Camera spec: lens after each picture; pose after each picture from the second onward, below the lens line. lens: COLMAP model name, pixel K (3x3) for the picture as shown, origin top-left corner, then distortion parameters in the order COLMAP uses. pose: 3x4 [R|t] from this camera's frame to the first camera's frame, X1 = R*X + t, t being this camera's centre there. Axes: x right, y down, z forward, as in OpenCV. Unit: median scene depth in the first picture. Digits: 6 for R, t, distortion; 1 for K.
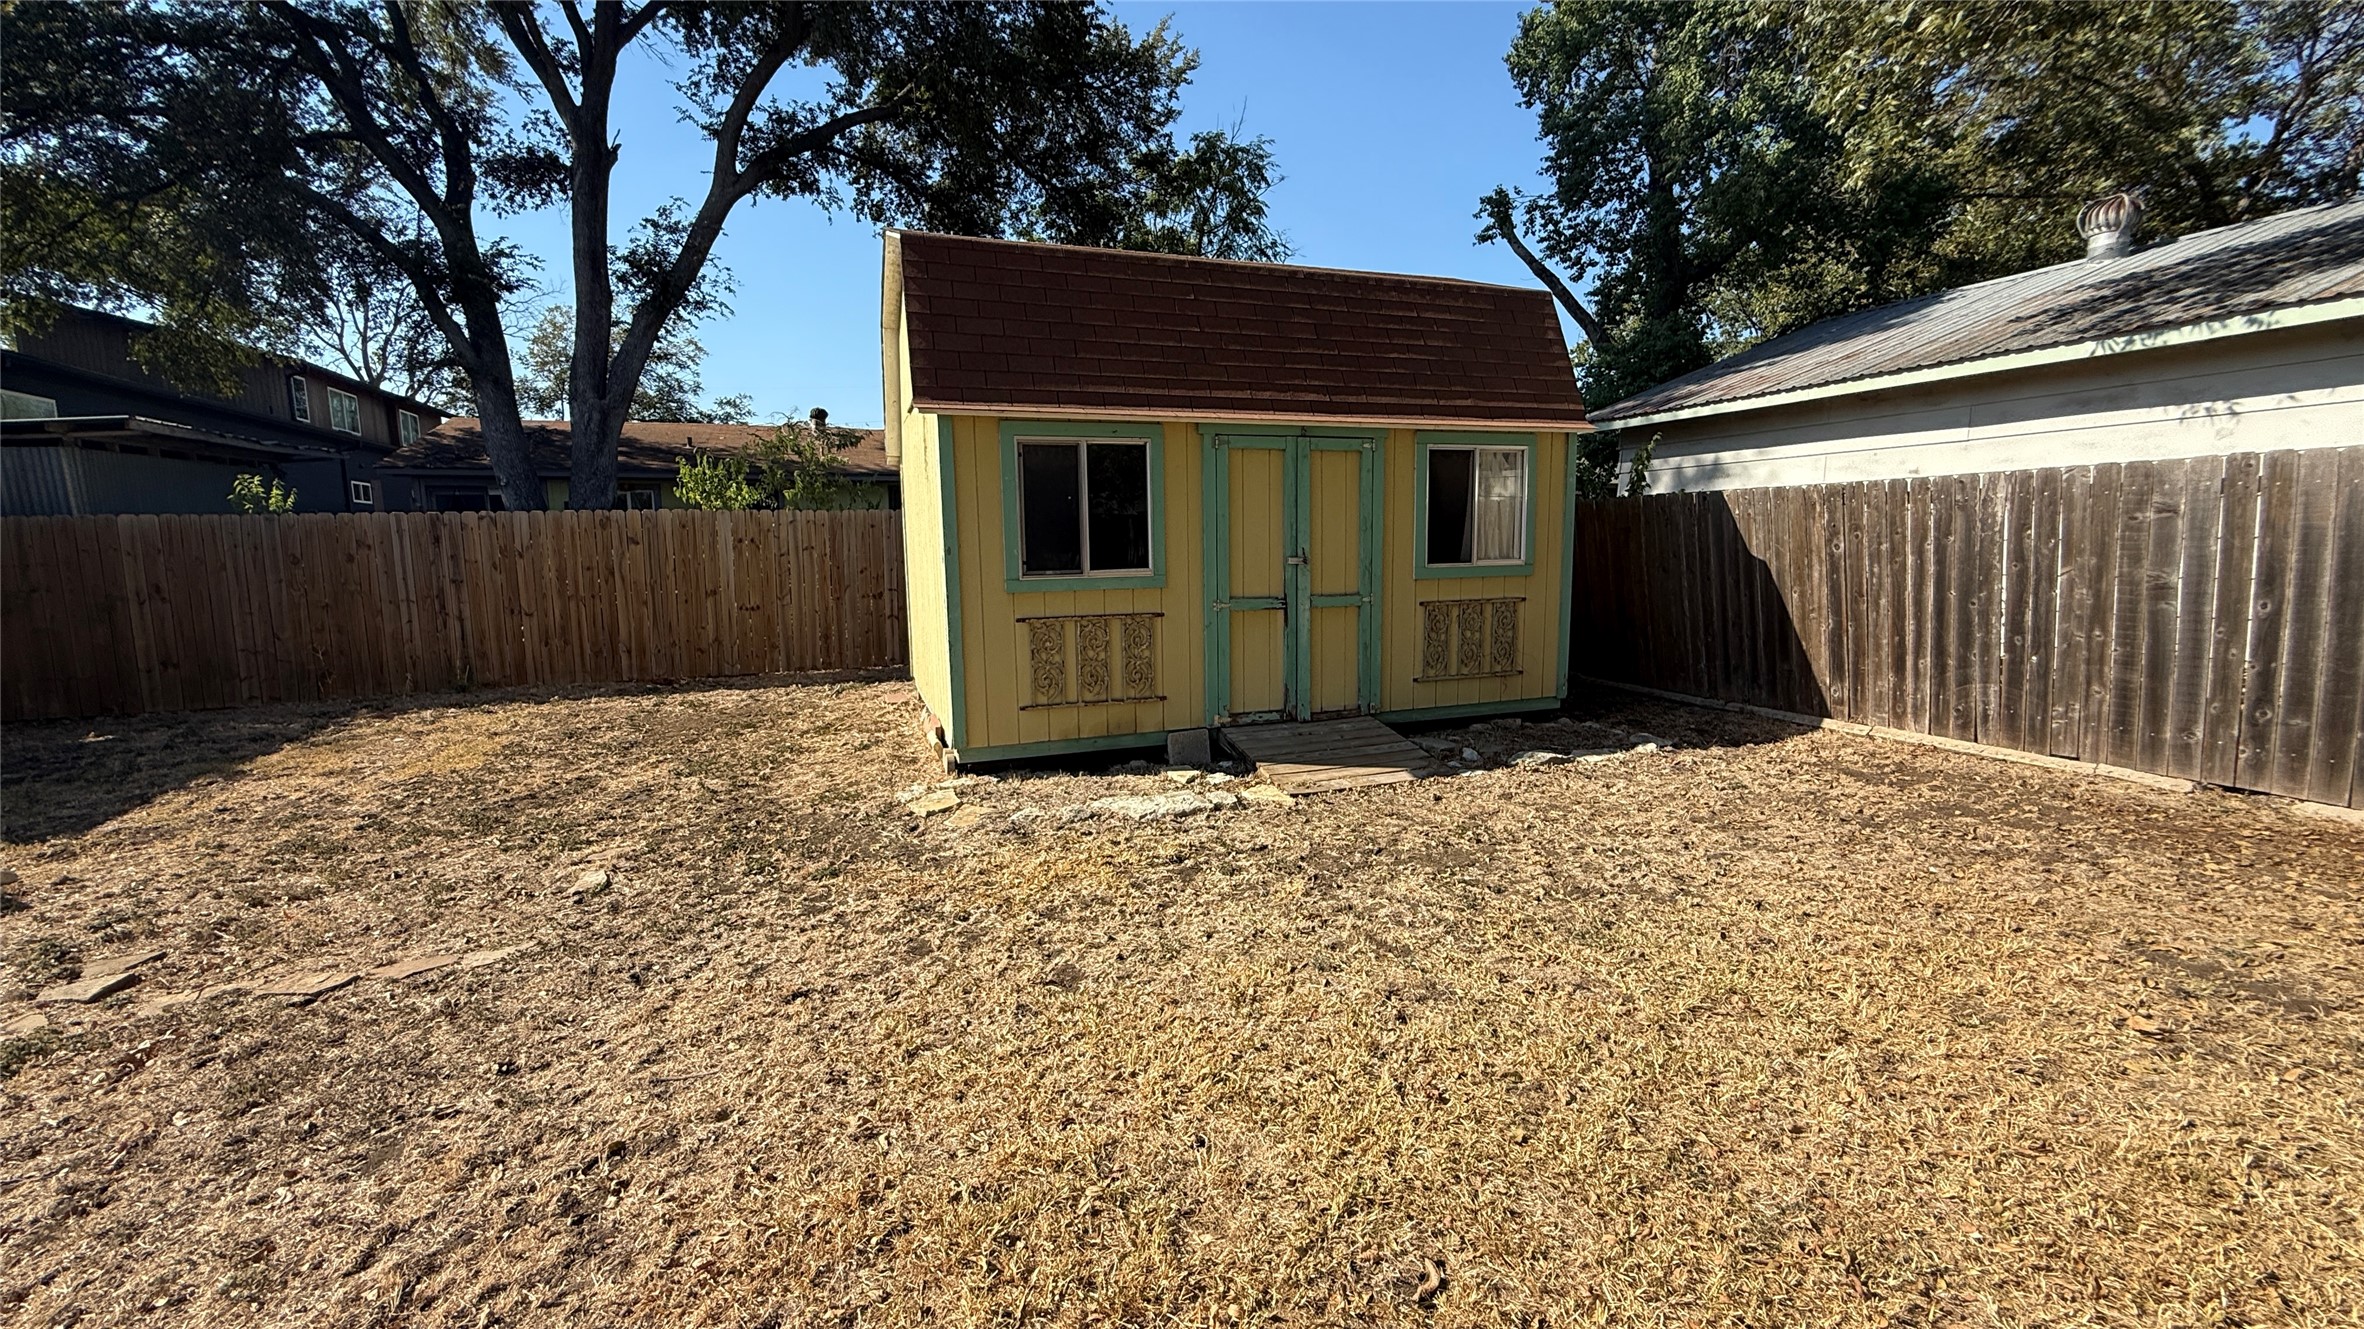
lens RADIAL K [[944.0, 0, 1181.7], [0, 944.0, 664.1], [0, 0, 1]] dist [-0.001307, 0.000367]
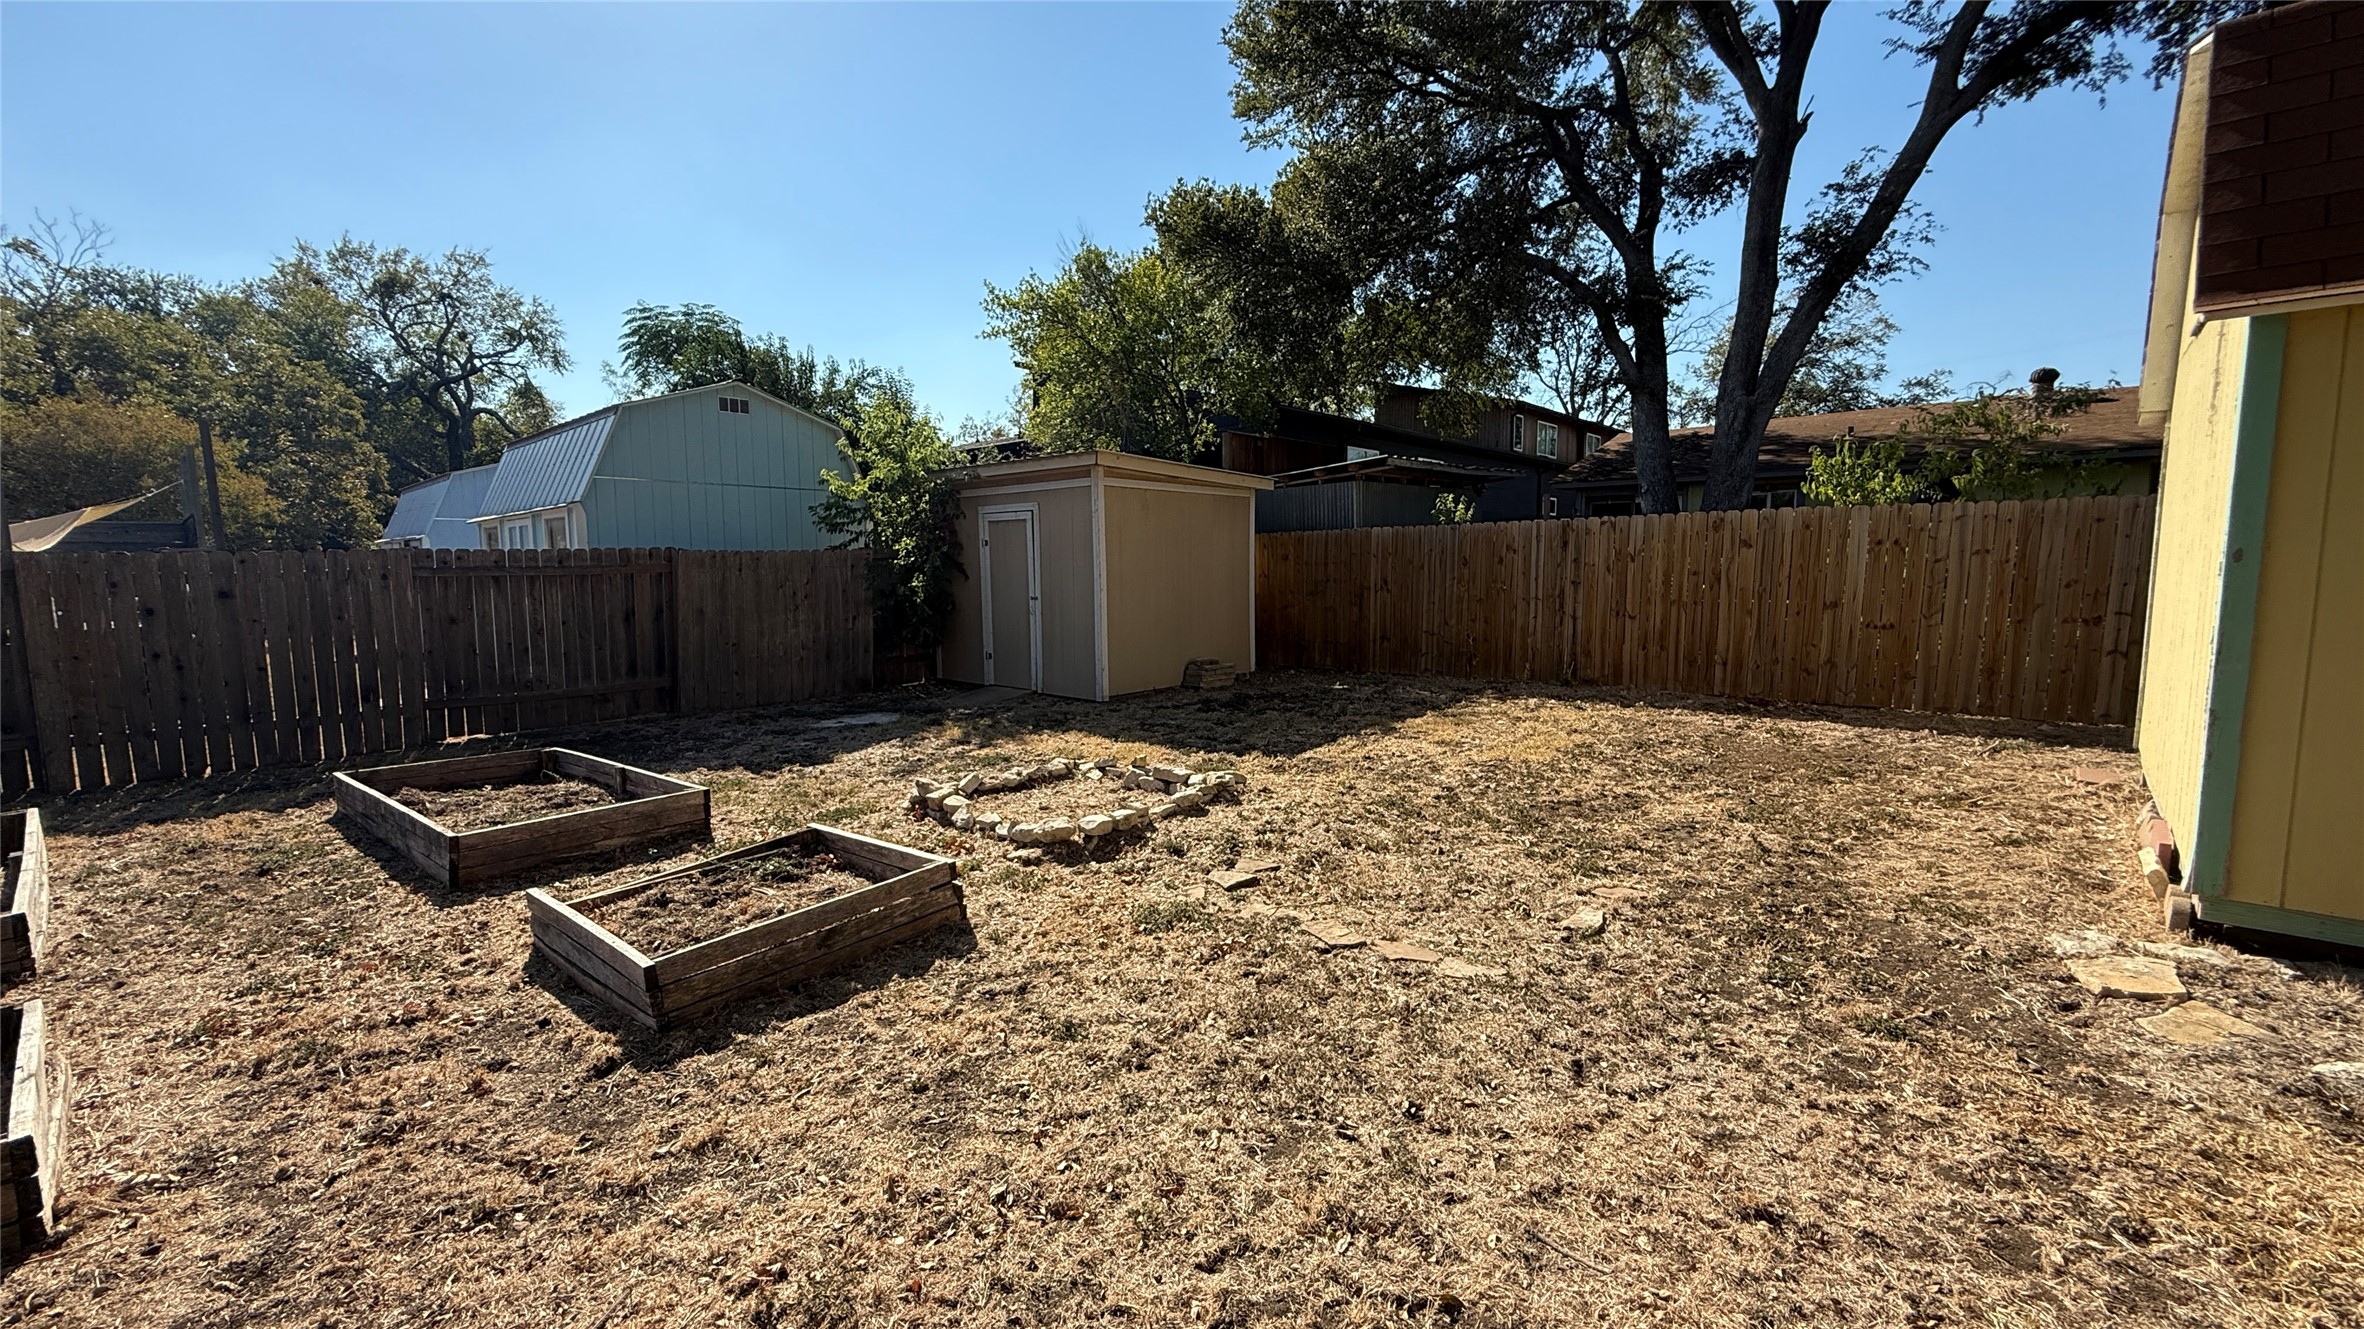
lens RADIAL K [[944.0, 0, 1170.4], [0, 944.0, 662.8], [0, 0, 1]] dist [-0.001307, 0.000367]
pose [[0.452574, 0.103553, -0.885694, -0.022130], [-0.109152, 0.992199, 0.060230, -0.015826], [0.885021, 0.069417, 0.460346, 0.143292]]
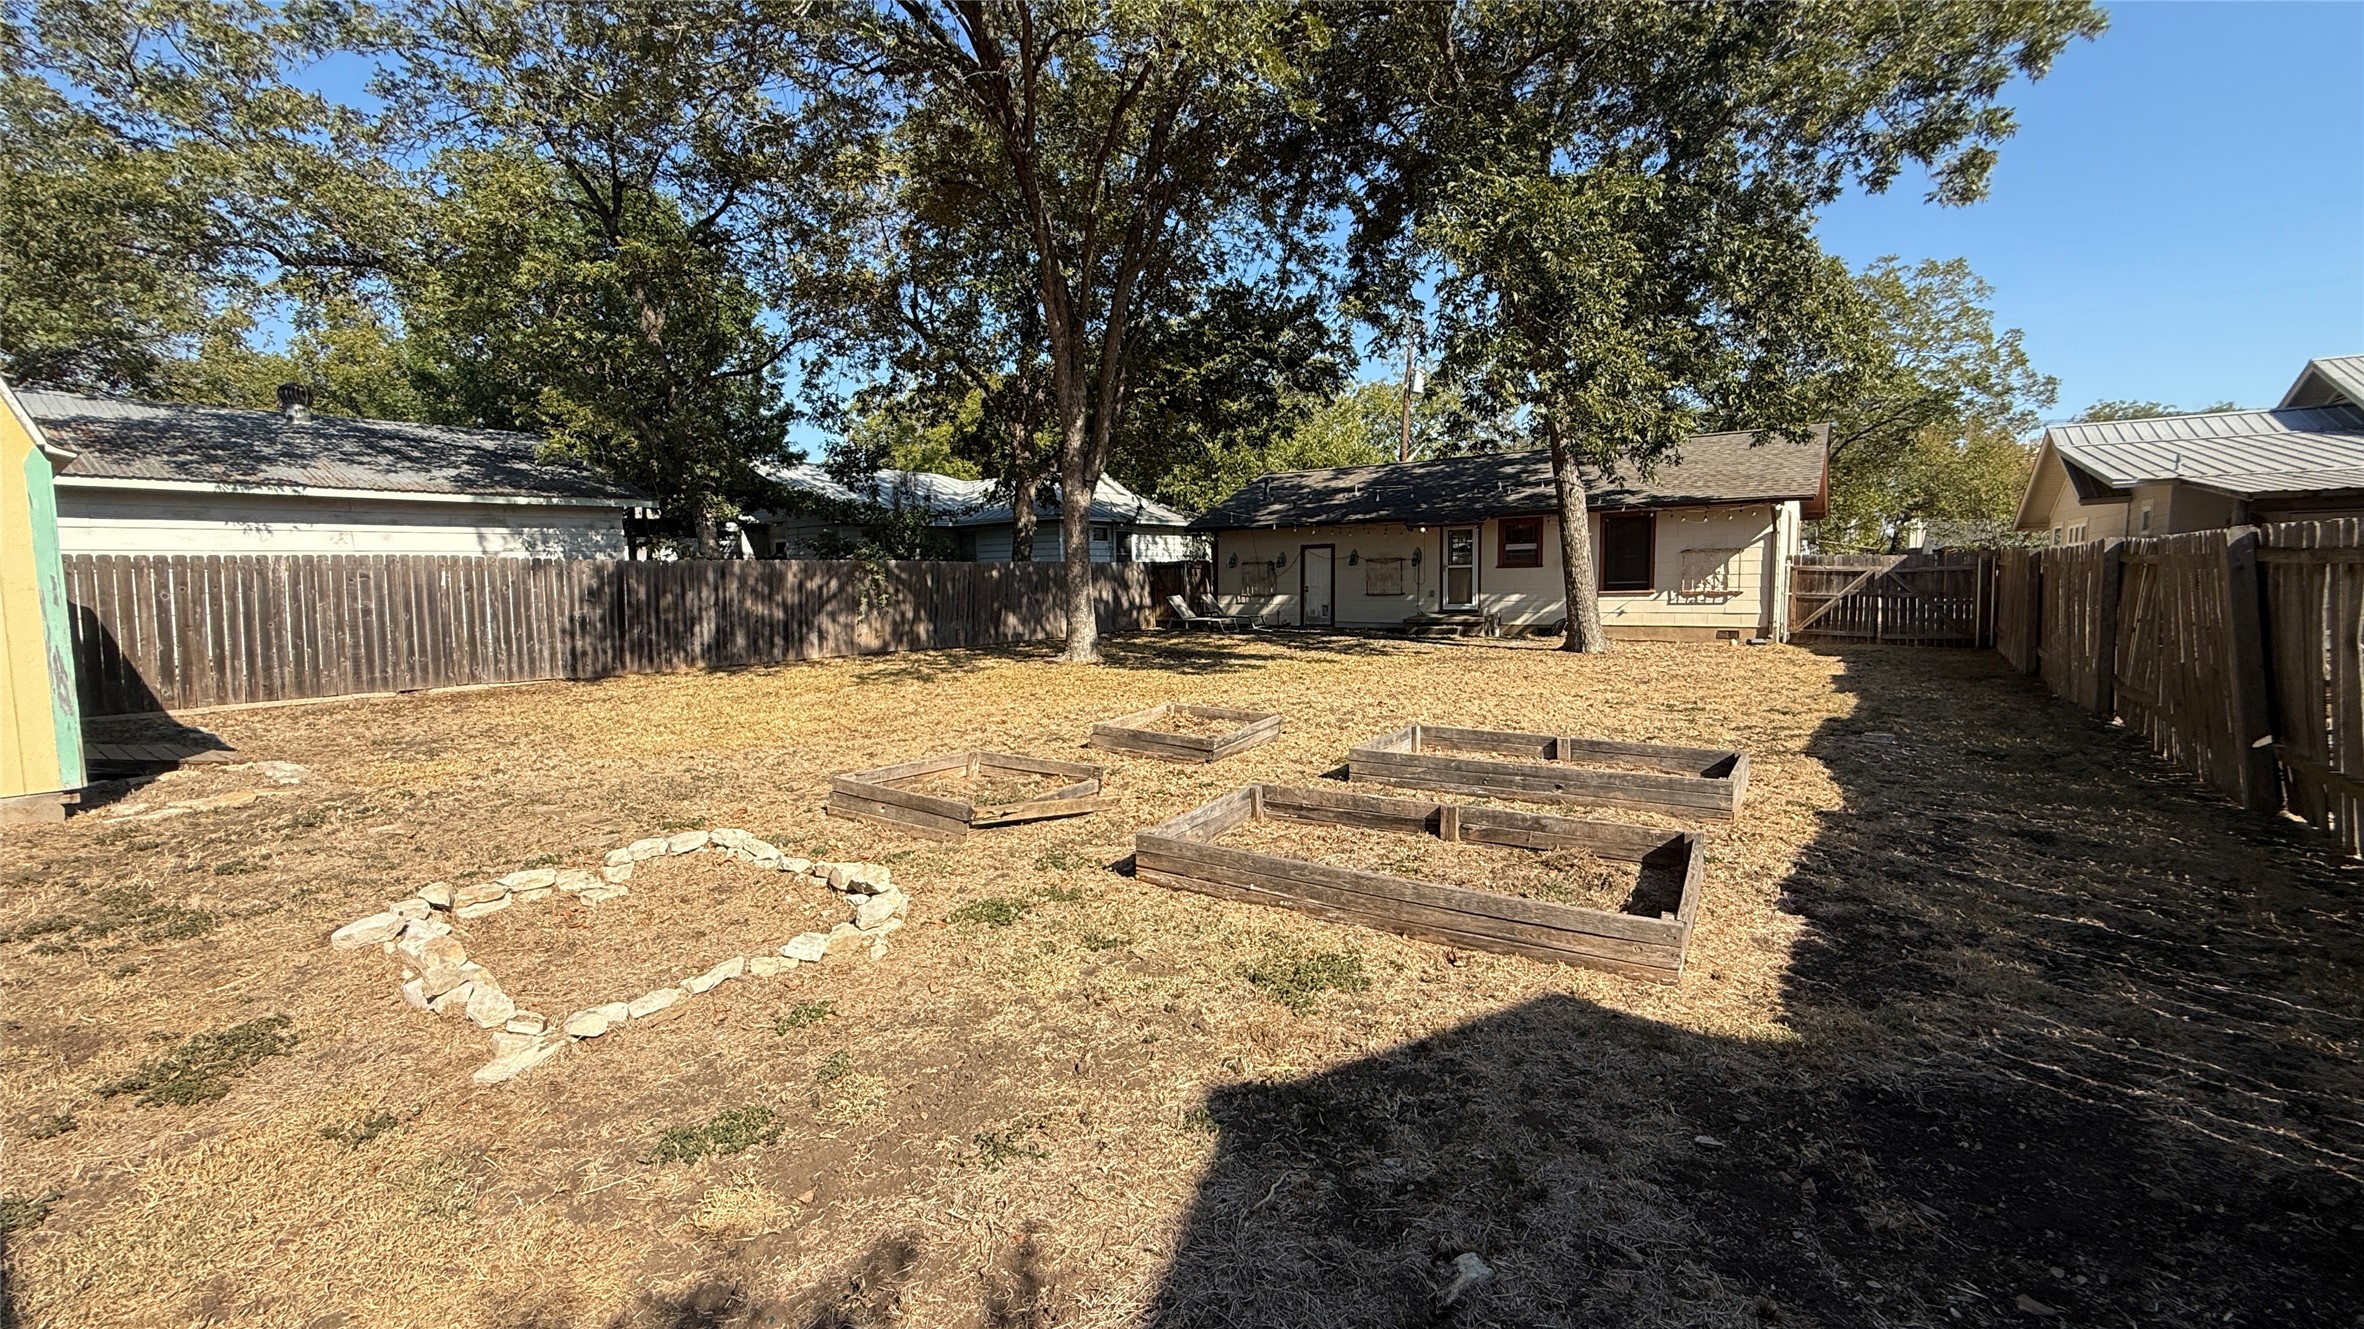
lens RADIAL K [[944.0, 0, 1184.3], [0, 944.0, 642.5], [0, 0, 1]] dist [-0.001307, 0.000367]
pose [[-0.547415, -0.036873, 0.836048, -1.506938], [0.133869, 0.982305, 0.130977, -0.030402], [-0.826085, 0.183620, -0.532793, 0.461062]]
